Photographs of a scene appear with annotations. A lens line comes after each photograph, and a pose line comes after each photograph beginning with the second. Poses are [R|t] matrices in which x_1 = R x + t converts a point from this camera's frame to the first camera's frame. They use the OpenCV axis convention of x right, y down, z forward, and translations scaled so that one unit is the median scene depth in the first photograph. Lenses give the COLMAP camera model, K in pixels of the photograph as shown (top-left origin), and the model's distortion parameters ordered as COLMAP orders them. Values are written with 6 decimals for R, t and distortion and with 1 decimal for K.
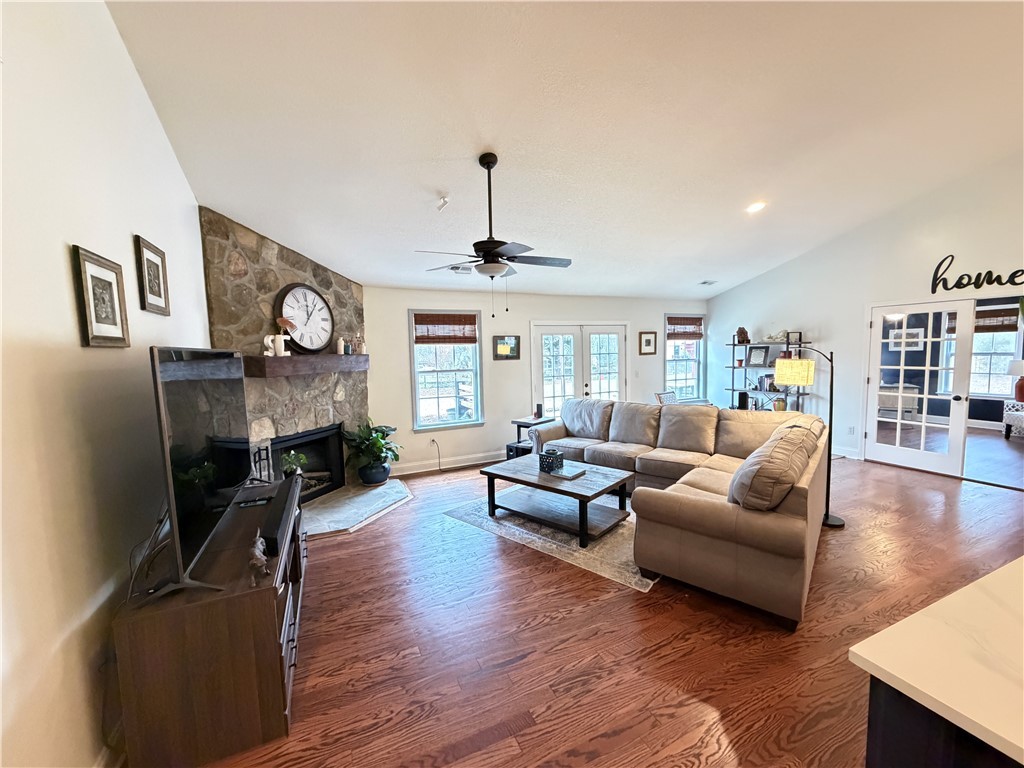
lens RADIAL K [[407.4, 0, 507.6], [0, 407.4, 385.4], [0, 0, 1]] dist [0.001682, -0.000289]
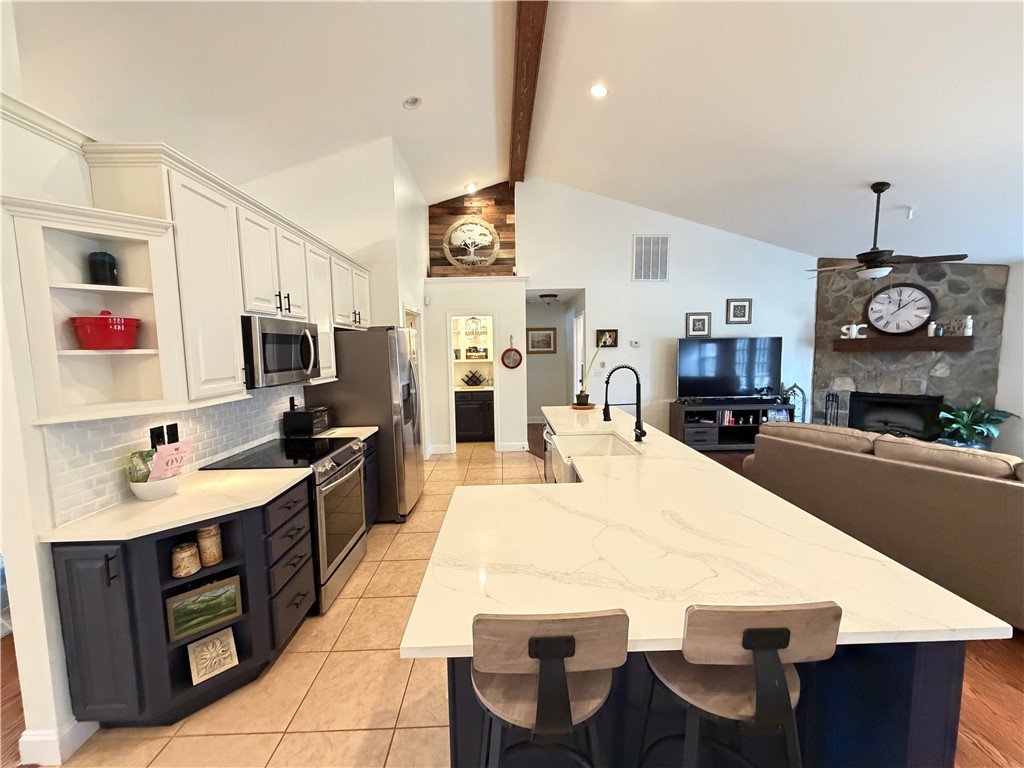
lens RADIAL K [[407.4, 0, 500.0], [0, 407.4, 382.9], [0, 0, 1]] dist [0.001682, -0.000289]
pose [[-0.412412, 0.111215, -0.904183, 1.337639], [-0.048701, 0.988409, 0.143788, -0.058567], [0.909695, 0.103334, -0.402216, 0.395469]]
